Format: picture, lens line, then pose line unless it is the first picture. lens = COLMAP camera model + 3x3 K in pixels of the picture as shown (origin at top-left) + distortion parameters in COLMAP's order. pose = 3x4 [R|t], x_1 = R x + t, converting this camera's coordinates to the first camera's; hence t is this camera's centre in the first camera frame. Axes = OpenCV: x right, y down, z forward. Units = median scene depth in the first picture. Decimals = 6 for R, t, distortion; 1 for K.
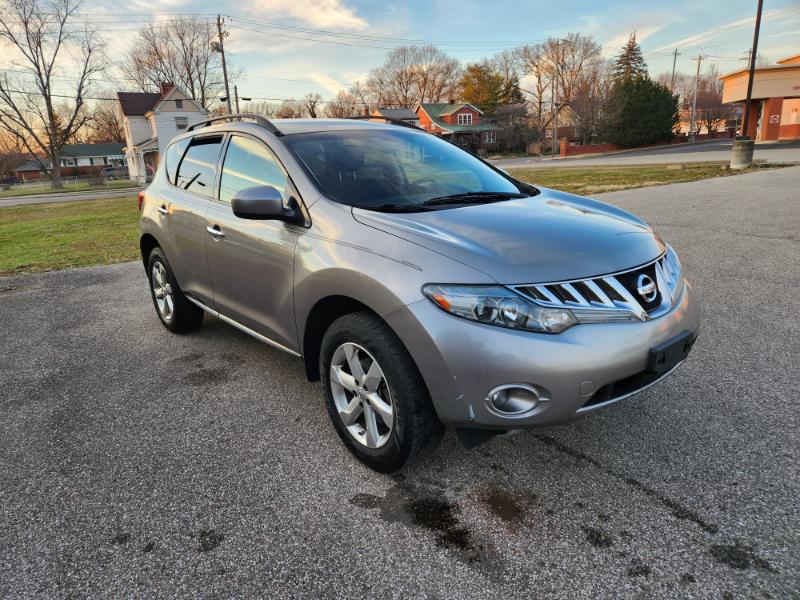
lens RADIAL K [[527.5, 0, 400.0], [0, 527.5, 300.0], [0, 0, 1]] dist [0.071774, -0.057777]
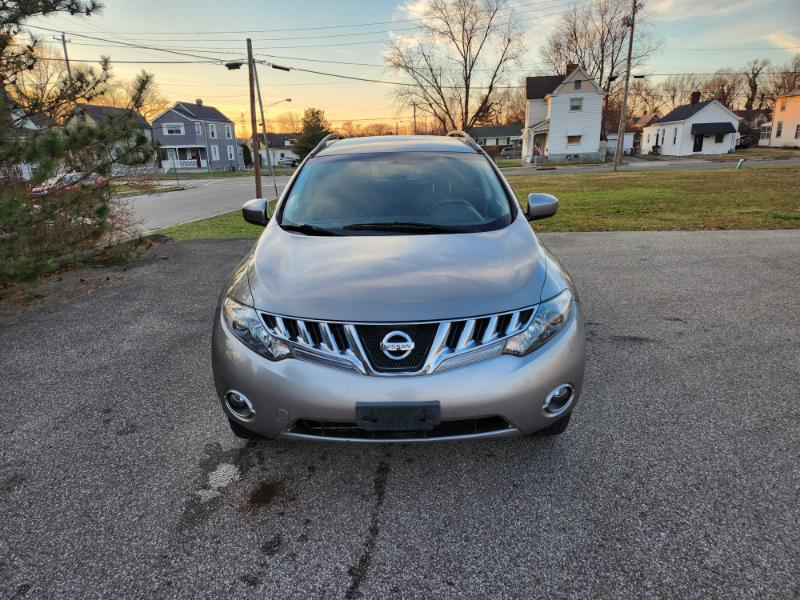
lens RADIAL K [[533.0, 0, 402.5], [0, 533.0, 300.2], [0, 0, 1]] dist [0.081632, -0.064215]
pose [[0.762516, 0.203728, -0.614056, 0.486294], [-0.182486, 0.978315, 0.097973, -0.093049], [0.620700, 0.037350, 0.783158, 0.107250]]
